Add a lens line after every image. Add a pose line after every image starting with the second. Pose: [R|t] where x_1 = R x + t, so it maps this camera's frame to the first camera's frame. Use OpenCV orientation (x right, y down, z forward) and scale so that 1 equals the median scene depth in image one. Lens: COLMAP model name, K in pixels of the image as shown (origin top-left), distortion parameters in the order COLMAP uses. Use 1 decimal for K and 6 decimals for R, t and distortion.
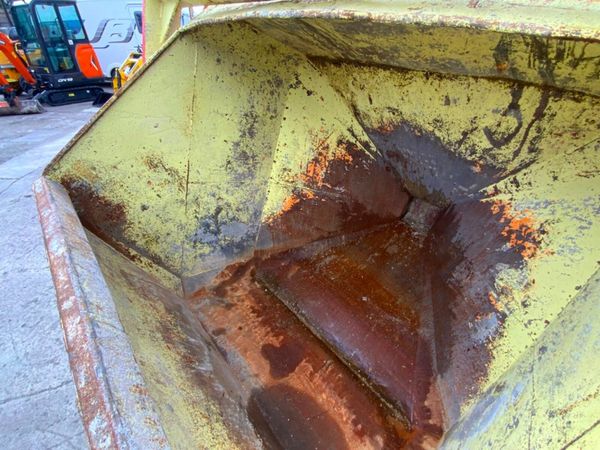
lens RADIAL K [[243.3, 0, 299.4], [0, 243.3, 223.6], [0, 0, 1]] dist [0.014298, -0.016249]
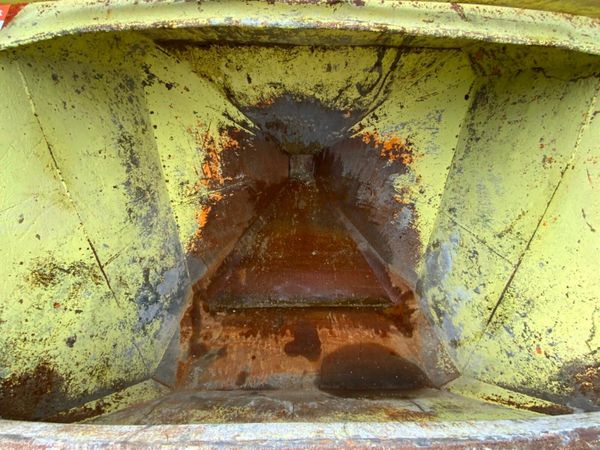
lens RADIAL K [[243.3, 0, 299.4], [0, 243.3, 223.6], [0, 0, 1]] dist [0.014298, -0.016249]
pose [[0.675528, -0.533695, 0.508755, -0.376938], [0.454171, 0.844739, 0.283098, -0.219004], [-0.580853, 0.039822, 0.813034, 0.138466]]
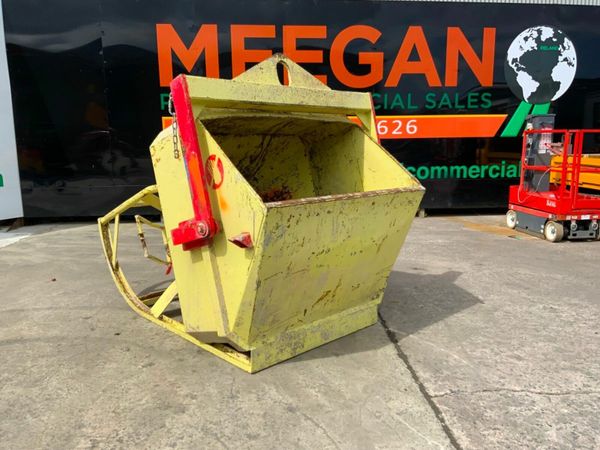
lens RADIAL K [[496.7, 0, 300.0], [0, 496.7, 225.0], [0, 0, 1]] dist [0.090547, -0.164475]
pose [[-0.011187, -0.218377, 0.975800, -2.850249], [0.595703, 0.782334, 0.181910, -0.359156], [-0.803127, 0.583322, 0.121336, 0.387269]]
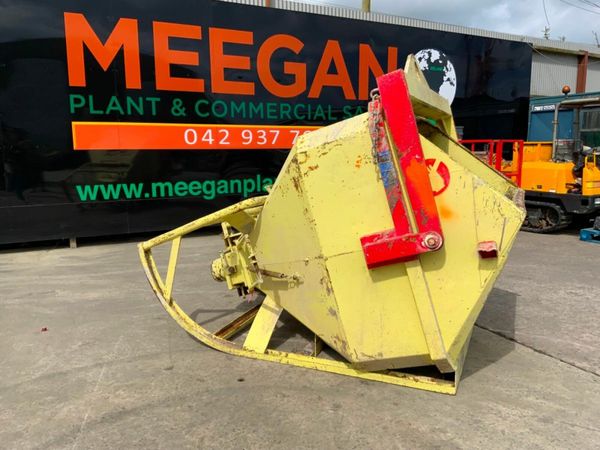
lens RADIAL K [[496.7, 0, 300.0], [0, 496.7, 225.0], [0, 0, 1]] dist [0.090547, -0.164475]
pose [[-0.397069, -0.181563, 0.899651, -2.236095], [0.533175, 0.752232, 0.387133, -1.337584], [-0.747035, 0.633390, -0.201883, 1.822643]]
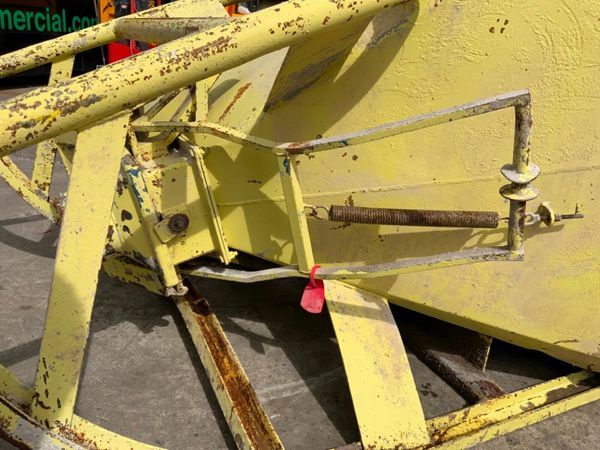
lens RADIAL K [[496.7, 0, 300.0], [0, 496.7, 225.0], [0, 0, 1]] dist [0.090547, -0.164475]
pose [[-0.948639, -0.227926, 0.219394, 0.332449], [0.053808, 0.567144, 0.821859, -0.856539], [-0.311751, 0.791453, -0.525751, 2.086434]]
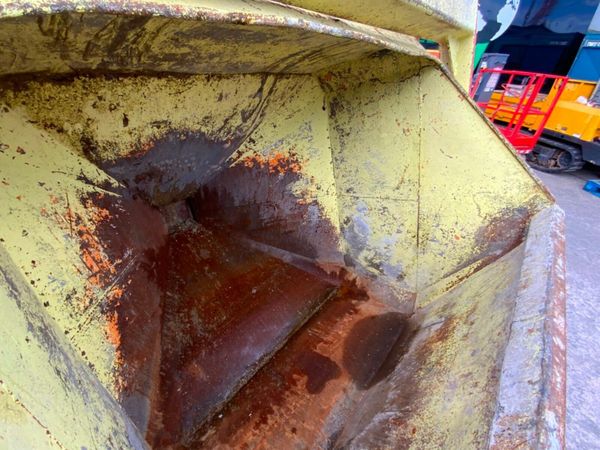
lens RADIAL K [[243.3, 0, 299.4], [0, 243.3, 223.6], [0, 0, 1]] dist [0.014298, -0.016249]
pose [[-0.085779, -0.600106, 0.795308, -0.531969], [0.553133, 0.635244, 0.538988, -0.434044], [-0.828665, 0.486145, 0.277448, 0.541030]]
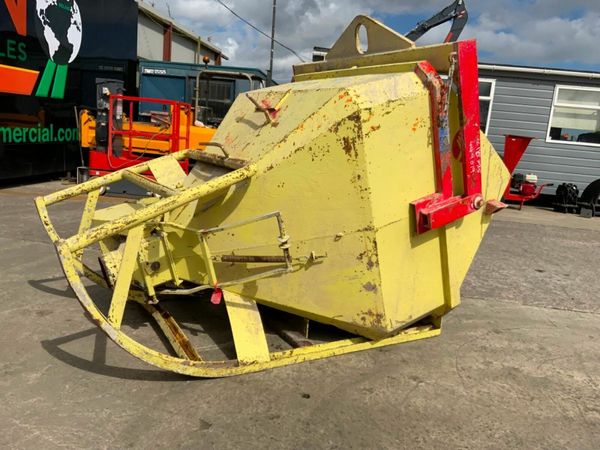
lens RADIAL K [[496.7, 0, 300.0], [0, 496.7, 225.0], [0, 0, 1]] dist [0.090547, -0.164475]
pose [[-0.969682, -0.165954, 0.179376, -0.234144], [0.017054, 0.686292, 0.727126, -1.826719], [-0.243774, 0.708140, -0.662655, 2.855124]]
